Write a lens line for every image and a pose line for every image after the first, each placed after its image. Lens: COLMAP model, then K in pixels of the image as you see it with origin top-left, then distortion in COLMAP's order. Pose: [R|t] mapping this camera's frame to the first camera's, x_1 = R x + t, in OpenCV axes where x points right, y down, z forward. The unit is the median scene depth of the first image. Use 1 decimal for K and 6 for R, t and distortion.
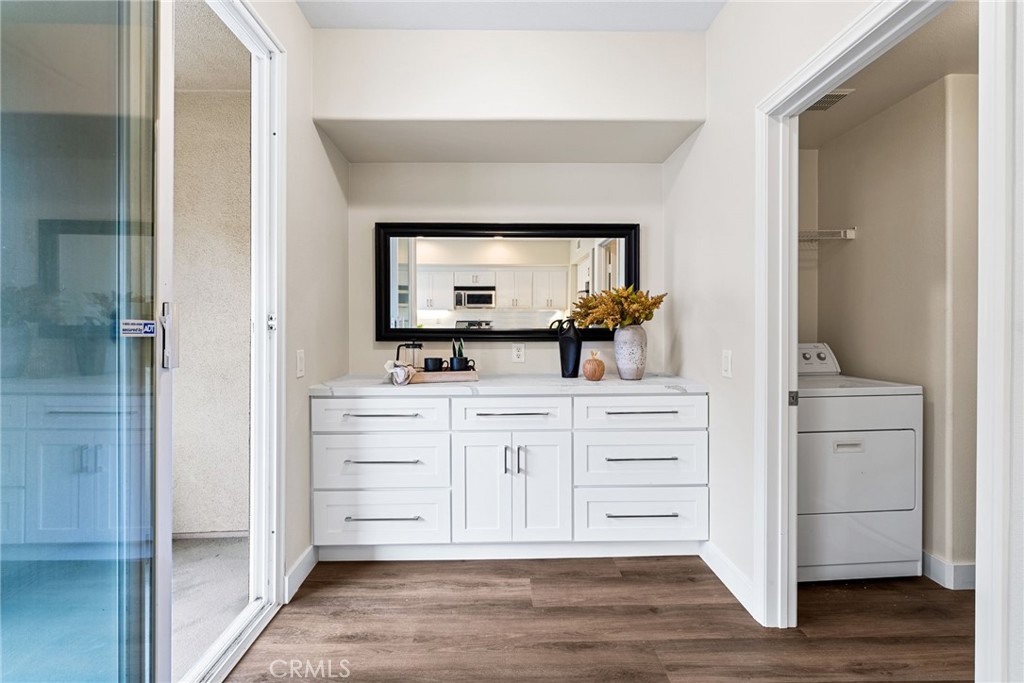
lens RADIAL K [[470.1, 0, 509.8], [0, 470.1, 321.5], [0, 0, 1]] dist [-0.002007, 0.000070]
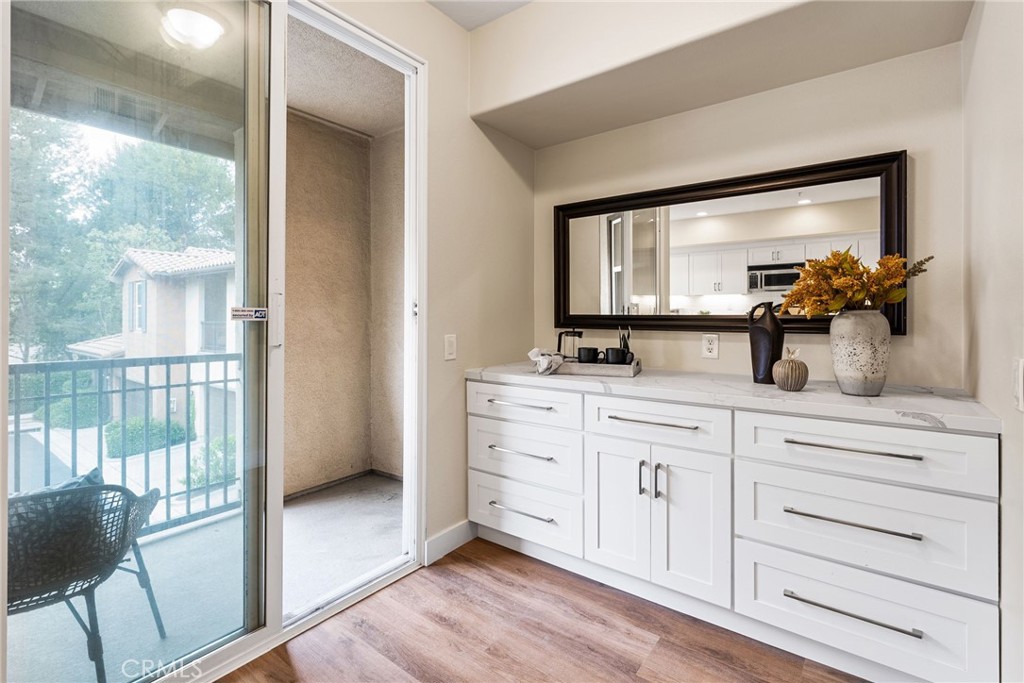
lens RADIAL K [[473.4, 0, 513.0], [0, 473.4, 308.1], [0, 0, 1]] dist [0.000757, 0.000419]
pose [[0.788383, -0.006957, -0.615146, 0.317004], [0.007164, 0.999972, -0.002127, 0.003075], [0.615143, -0.002730, 0.788411, 0.221426]]
